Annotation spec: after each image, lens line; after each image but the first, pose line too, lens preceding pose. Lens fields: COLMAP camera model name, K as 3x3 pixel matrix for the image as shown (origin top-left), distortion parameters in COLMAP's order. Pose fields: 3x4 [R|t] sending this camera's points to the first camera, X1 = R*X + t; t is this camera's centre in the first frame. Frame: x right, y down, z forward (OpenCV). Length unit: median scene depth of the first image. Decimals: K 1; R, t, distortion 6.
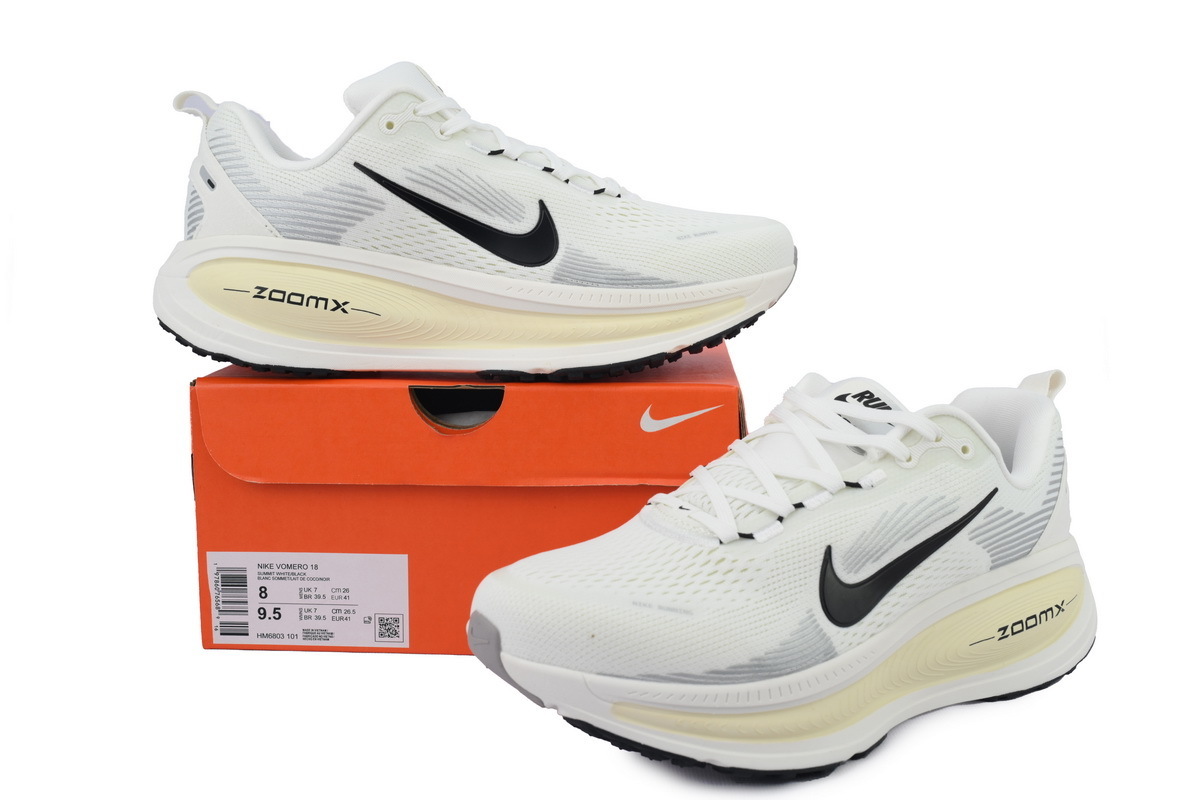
lens RADIAL K [[1311.2, 0, 600.0], [0, 1311.2, 400.0], [0, 0, 1]] dist [-0.010282, -0.014730]
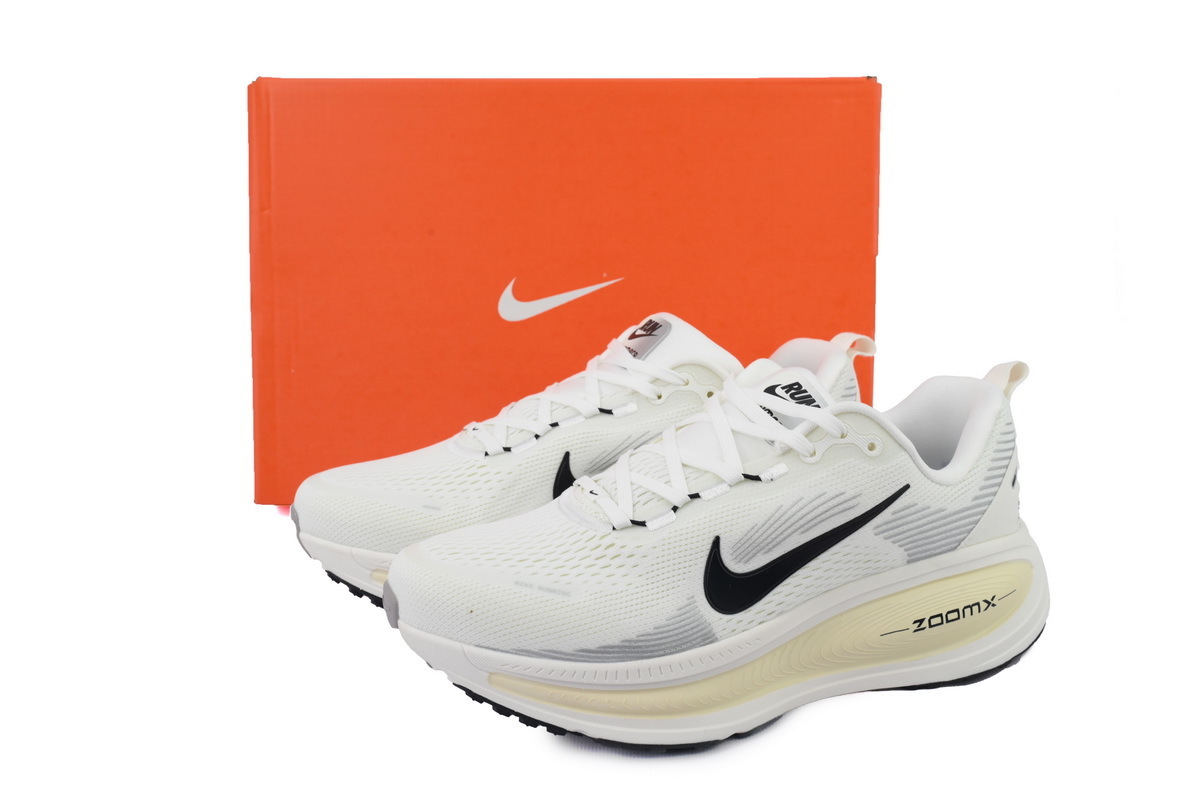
lens RADIAL K [[1311.2, 0, 600.0], [0, 1311.2, 400.0], [0, 0, 1]] dist [-0.010282, -0.014730]
pose [[0.979277, 0.030151, -0.200270, 0.285357], [-0.017288, 0.997692, 0.065670, -0.063846], [0.201788, -0.060846, 0.977537, -0.036140]]
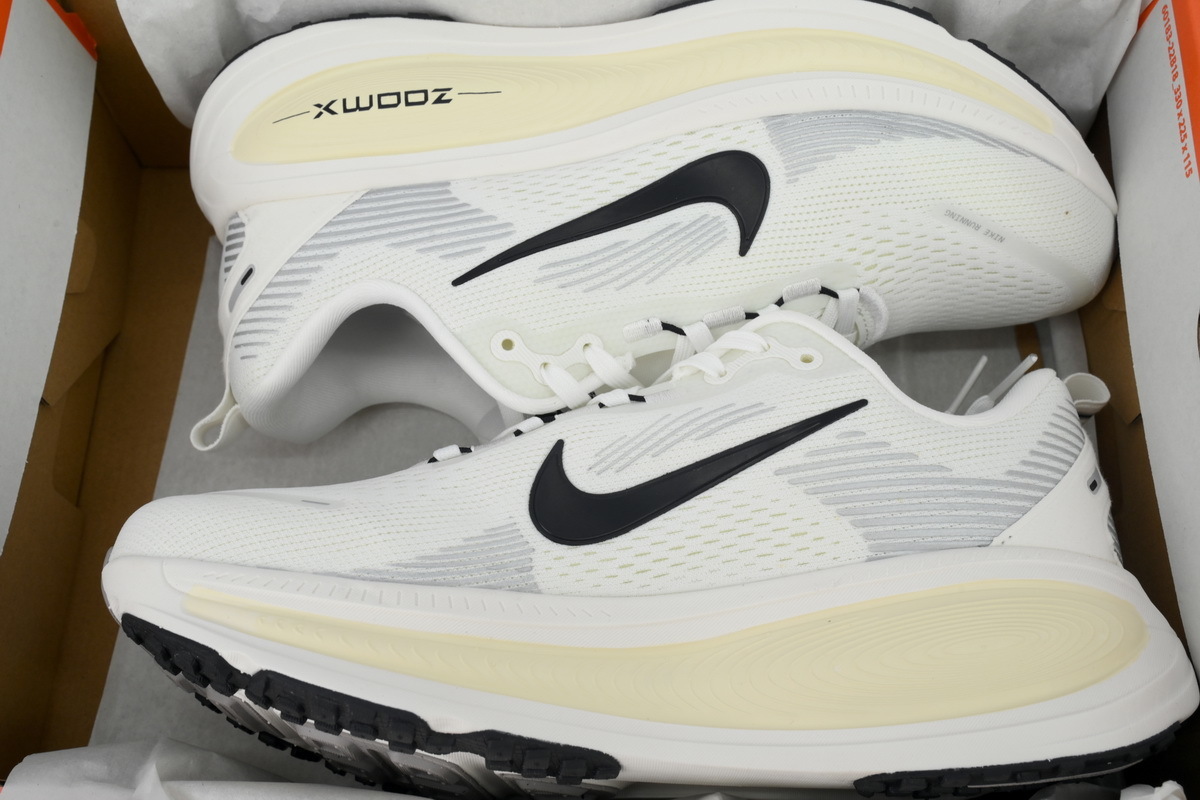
lens RADIAL K [[1311.2, 0, 600.0], [0, 1311.2, 400.0], [0, 0, 1]] dist [-0.010282, -0.014730]
pose [[-0.869685, -0.187914, -0.456439, 0.576301], [0.106563, -0.974371, 0.198103, -0.131784], [-0.481967, 0.123648, 0.867421, 0.375126]]
